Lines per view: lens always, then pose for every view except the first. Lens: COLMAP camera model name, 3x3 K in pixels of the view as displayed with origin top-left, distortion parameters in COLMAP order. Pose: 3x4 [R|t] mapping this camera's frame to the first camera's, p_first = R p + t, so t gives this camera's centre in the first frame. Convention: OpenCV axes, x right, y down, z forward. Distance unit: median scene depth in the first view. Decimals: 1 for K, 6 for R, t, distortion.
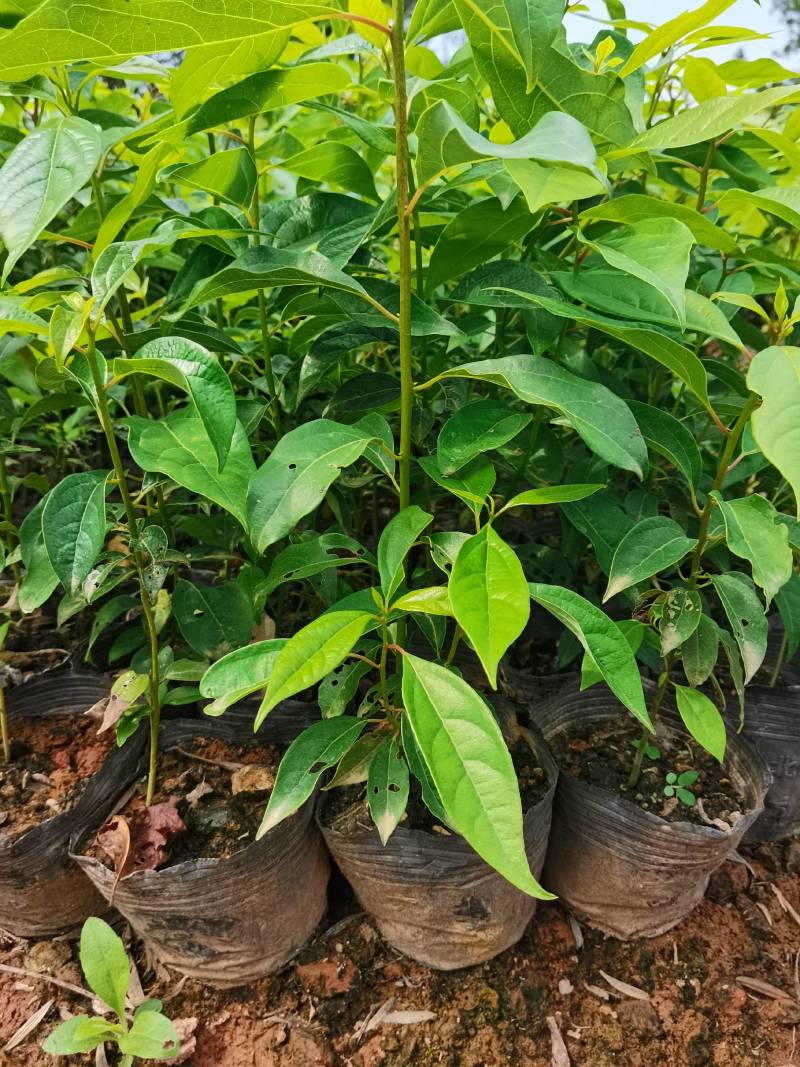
lens RADIAL K [[830.0, 0, 426.2], [0, 830.0, 590.4], [0, 0, 1]] dist [-0.006768, 0.000299]
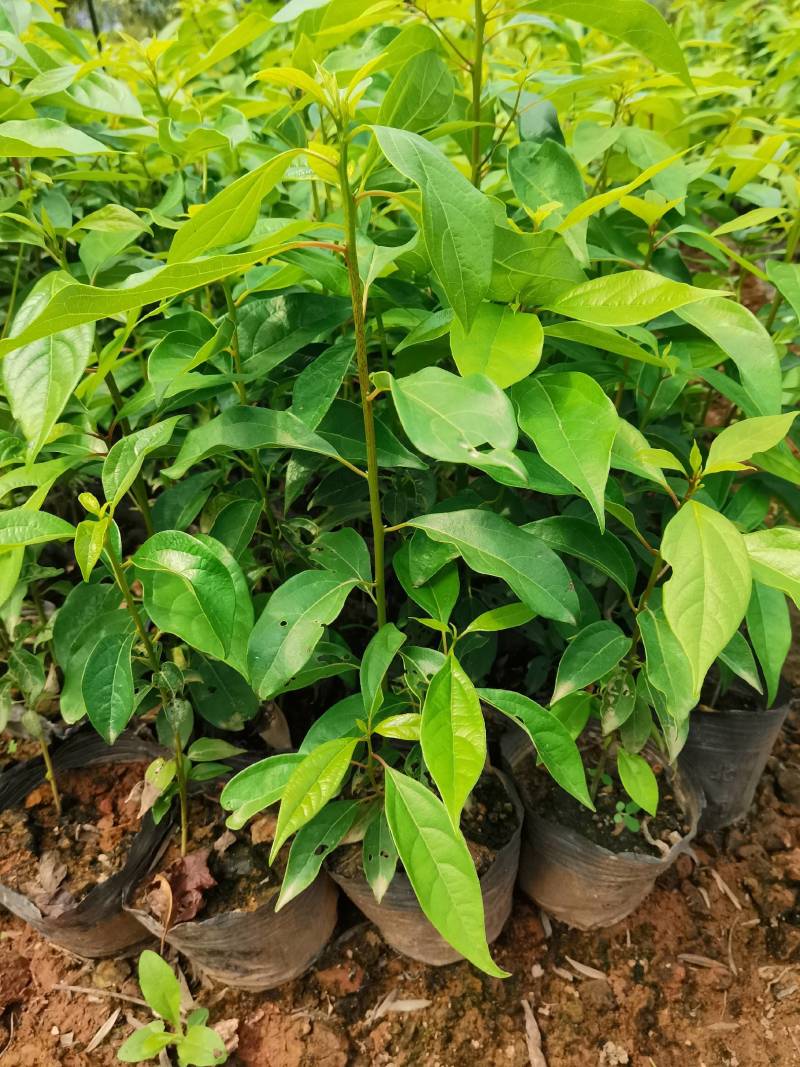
lens RADIAL K [[857.7, 0, 435.4], [0, 857.7, 484.6], [0, 0, 1]] dist [0.001908, -0.011985]
pose [[0.999054, -0.043453, -0.001616, 0.053587], [0.043264, 0.989597, 0.137205, -0.422300], [-0.004363, -0.137145, 0.990541, -0.154419]]
